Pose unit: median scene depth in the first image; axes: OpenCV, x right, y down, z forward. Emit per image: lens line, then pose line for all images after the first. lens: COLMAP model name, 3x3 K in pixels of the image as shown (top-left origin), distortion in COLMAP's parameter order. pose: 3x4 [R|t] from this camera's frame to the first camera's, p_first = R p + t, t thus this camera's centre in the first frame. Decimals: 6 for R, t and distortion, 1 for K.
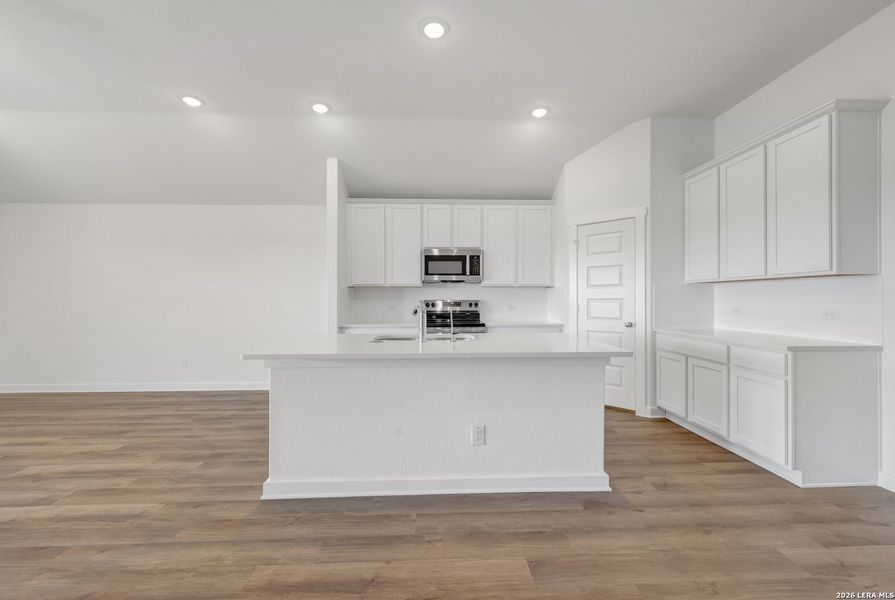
lens RADIAL K [[360.0, 0, 449.9], [0, 360.0, 299.5], [0, 0, 1]] dist [-0.000311, -0.000061]
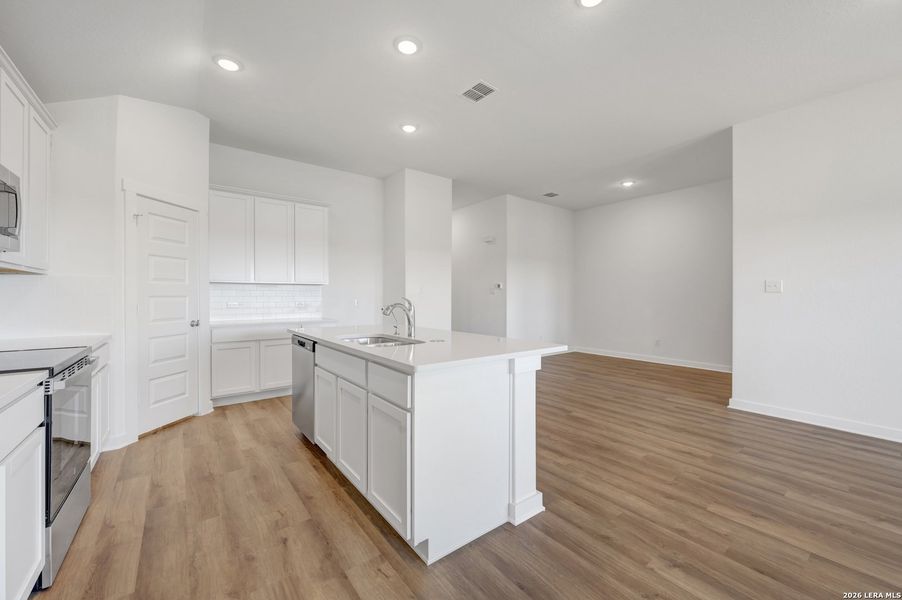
lens RADIAL K [[358.1, 0, 453.4], [0, 358.1, 296.1], [0, 0, 1]] dist [0.000658, -0.000029]
pose [[-0.583980, 0.000820, 0.811768, -0.763061], [0.003762, 0.999991, 0.001696, -0.000176], [-0.811759, 0.004045, -0.583978, 1.157504]]
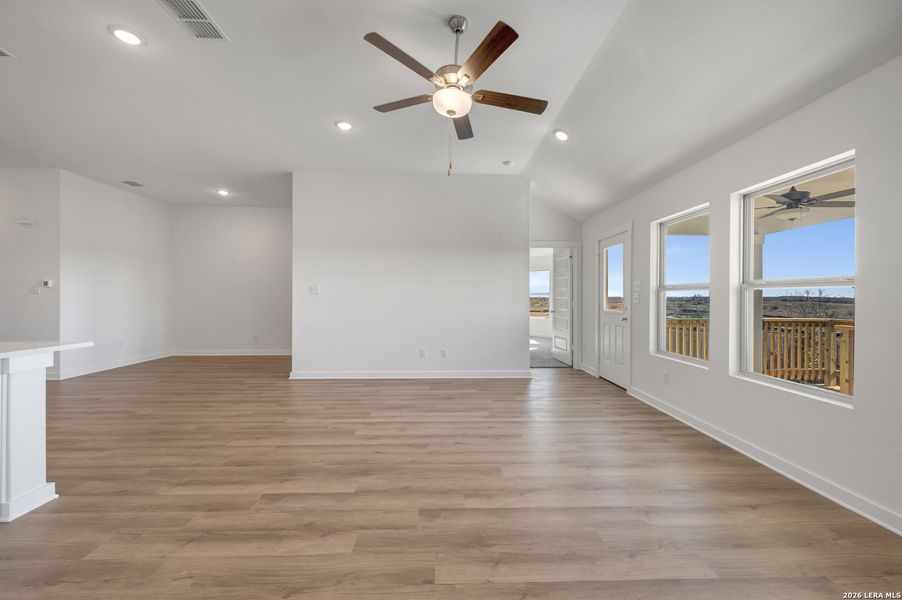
lens RADIAL K [[355.0, 0, 451.2], [0, 355.0, 298.3], [0, 0, 1]] dist [-0.000695, 0.000115]
pose [[-0.999937, 0.000284, 0.011195, -1.086546], [0.000374, 0.999968, 0.007975, -0.000790], [-0.011192, 0.007979, -0.999906, 1.313527]]
